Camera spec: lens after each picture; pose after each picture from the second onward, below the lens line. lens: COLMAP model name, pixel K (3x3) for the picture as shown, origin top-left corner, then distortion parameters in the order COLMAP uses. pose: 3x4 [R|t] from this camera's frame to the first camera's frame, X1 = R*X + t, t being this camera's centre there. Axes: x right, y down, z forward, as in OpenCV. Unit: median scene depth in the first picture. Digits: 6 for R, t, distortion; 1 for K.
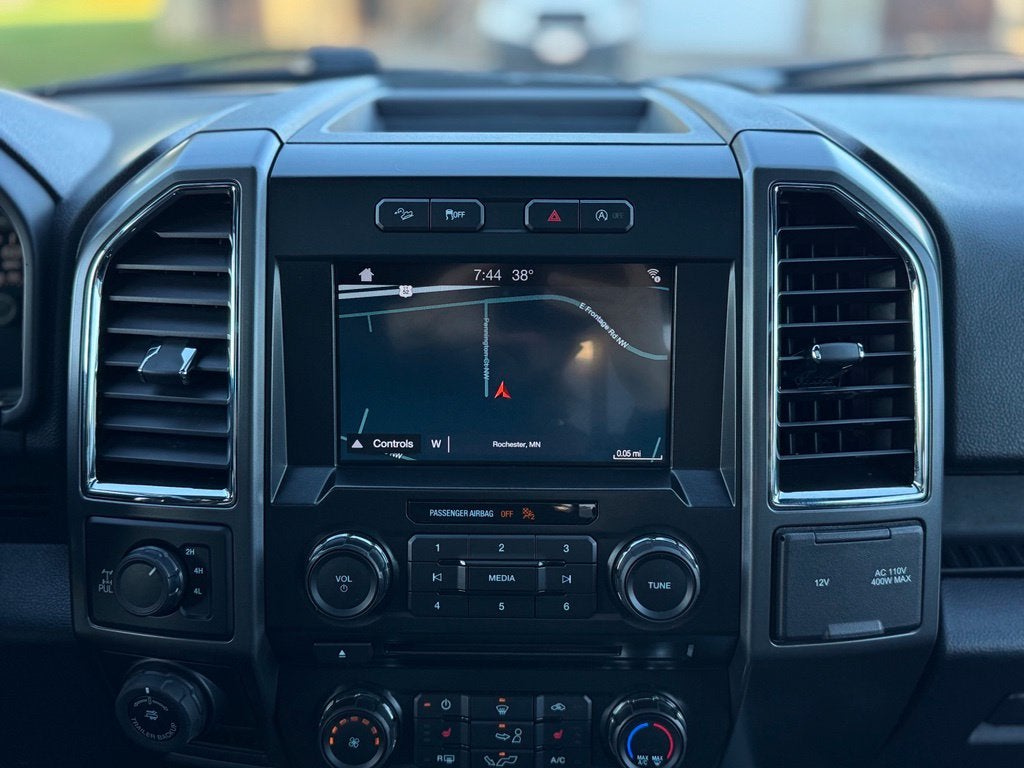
lens RADIAL K [[1032.1, 0, 512.0], [0, 1032.1, 384.0], [0, 0, 1]] dist [0.197852, -0.526690]
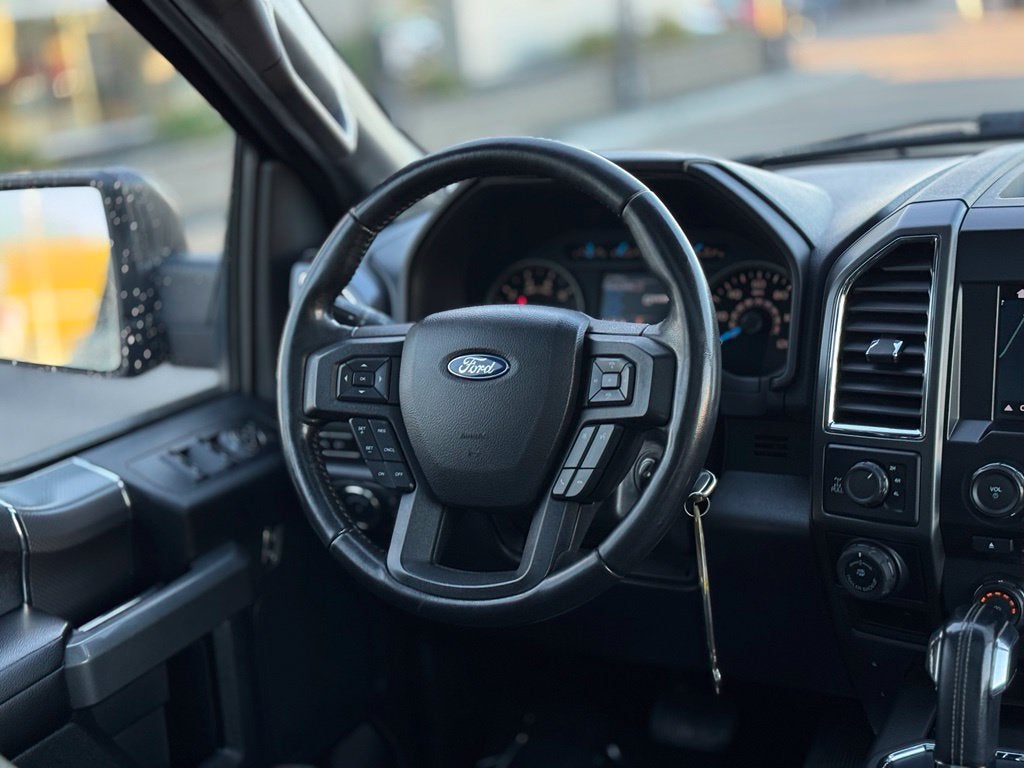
lens RADIAL K [[1462.7, 0, 481.8], [0, 1462.7, 388.5], [0, 0, 1]] dist [0.098590, -0.075300]
pose [[0.884657, 0.042212, -0.464328, 0.166763], [-0.078045, 0.995249, -0.058216, 0.214636], [0.459664, 0.087740, 0.883748, -1.230498]]
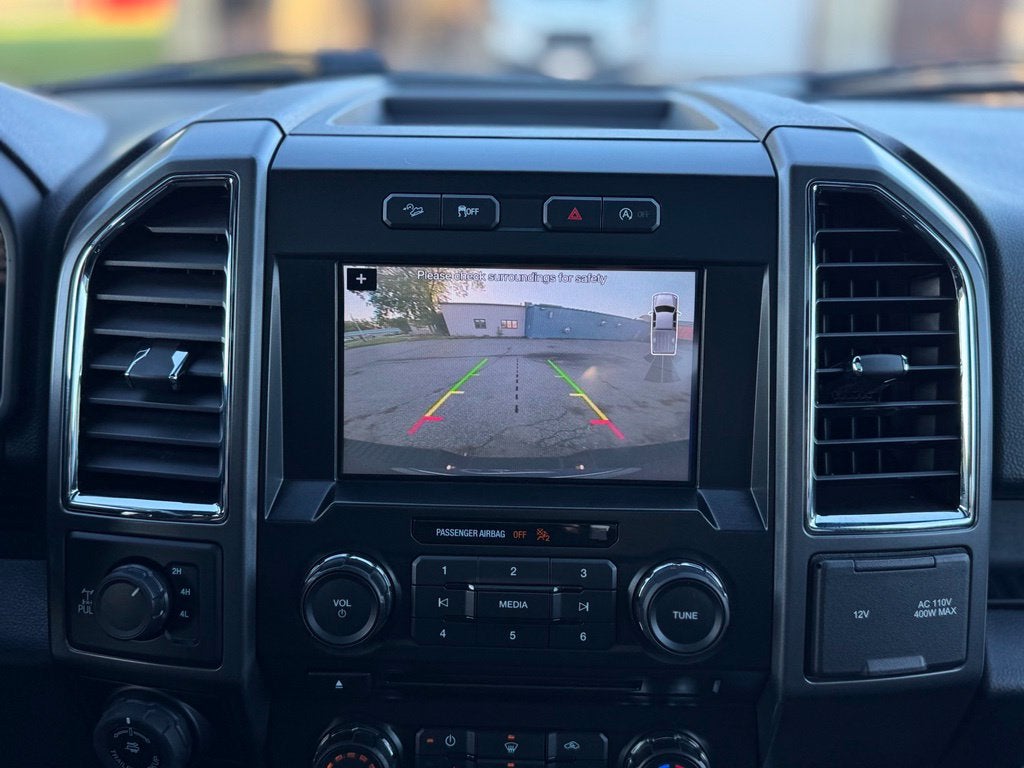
lens RADIAL K [[1032.1, 0, 512.0], [0, 1032.1, 384.0], [0, 0, 1]] dist [0.197852, -0.526690]
pose [[0.999907, 0.013291, -0.003132, -0.010474], [-0.013351, 0.999711, -0.019997, 0.009494], [0.002866, 0.020037, 0.999795, 0.071302]]
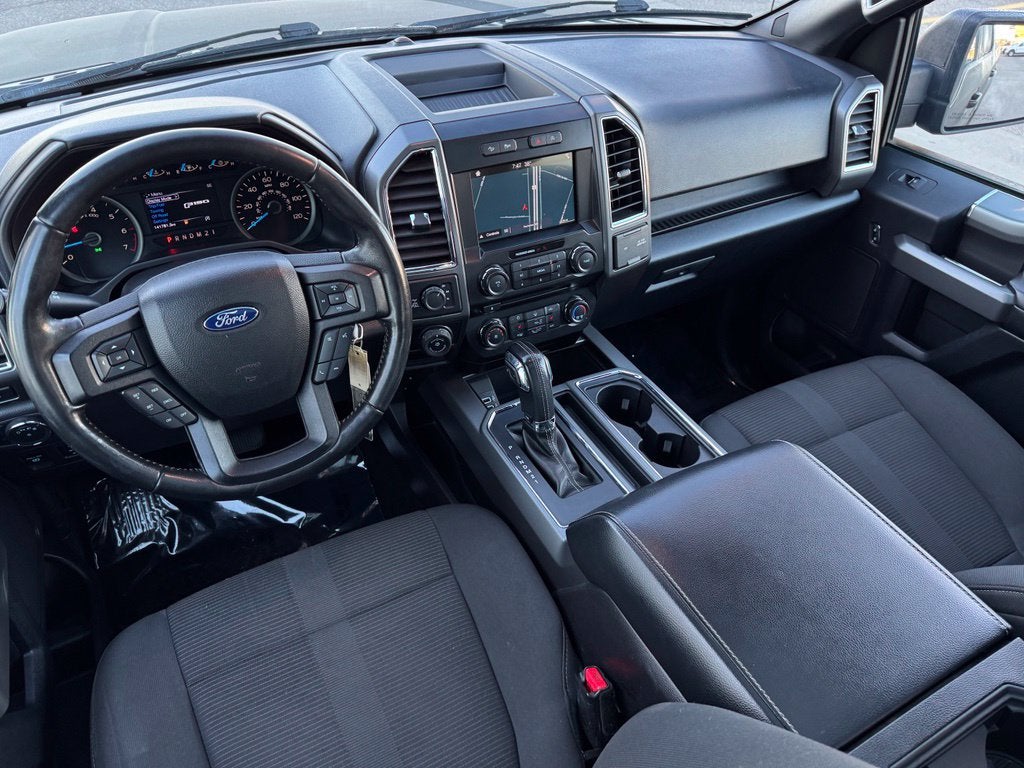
lens RADIAL K [[715.9, 0, 512.0], [0, 715.9, 384.0], [0, 0, 1]] dist [0.136326, -0.222165]
pose [[0.870869, -0.288250, 0.398120, -0.991690], [0.143128, 0.923603, 0.355629, -0.259796], [-0.470215, -0.252724, 0.845593, -0.803494]]
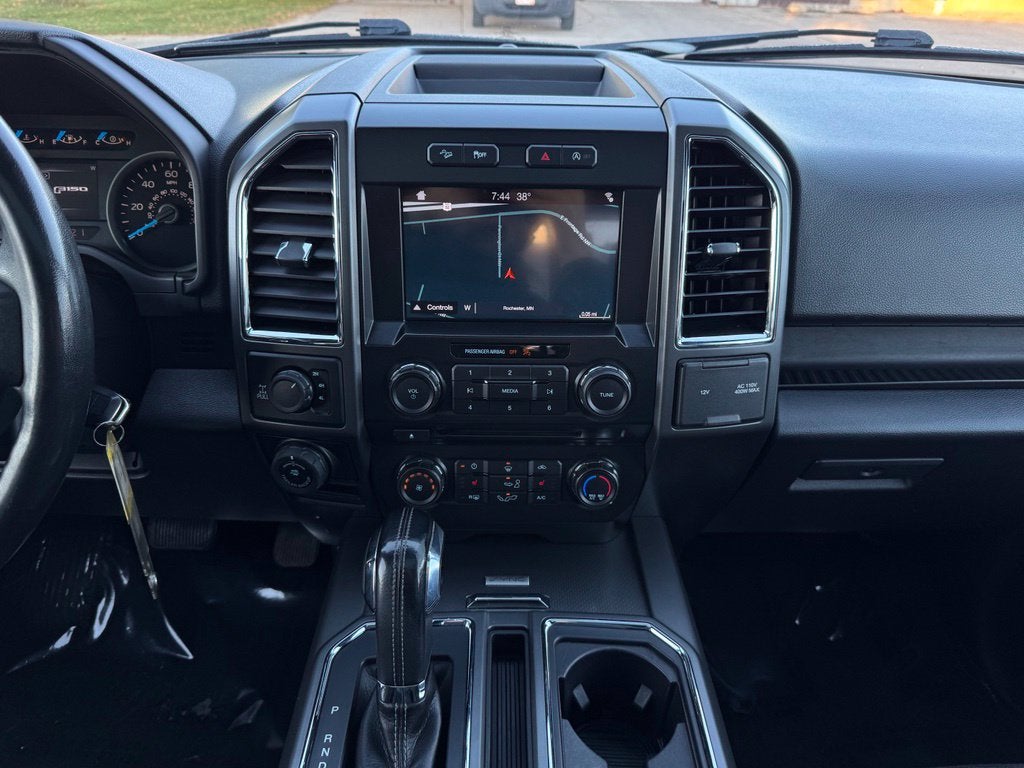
lens RADIAL K [[721.8, 0, 512.6], [0, 721.8, 390.4], [0, 0, 1]] dist [0.099752, -0.145743]
pose [[0.999489, -0.000531, 0.031974, -0.040672], [-0.005009, 0.984920, 0.172937, -0.008550], [-0.031583, -0.173008, 0.984414, -0.106009]]
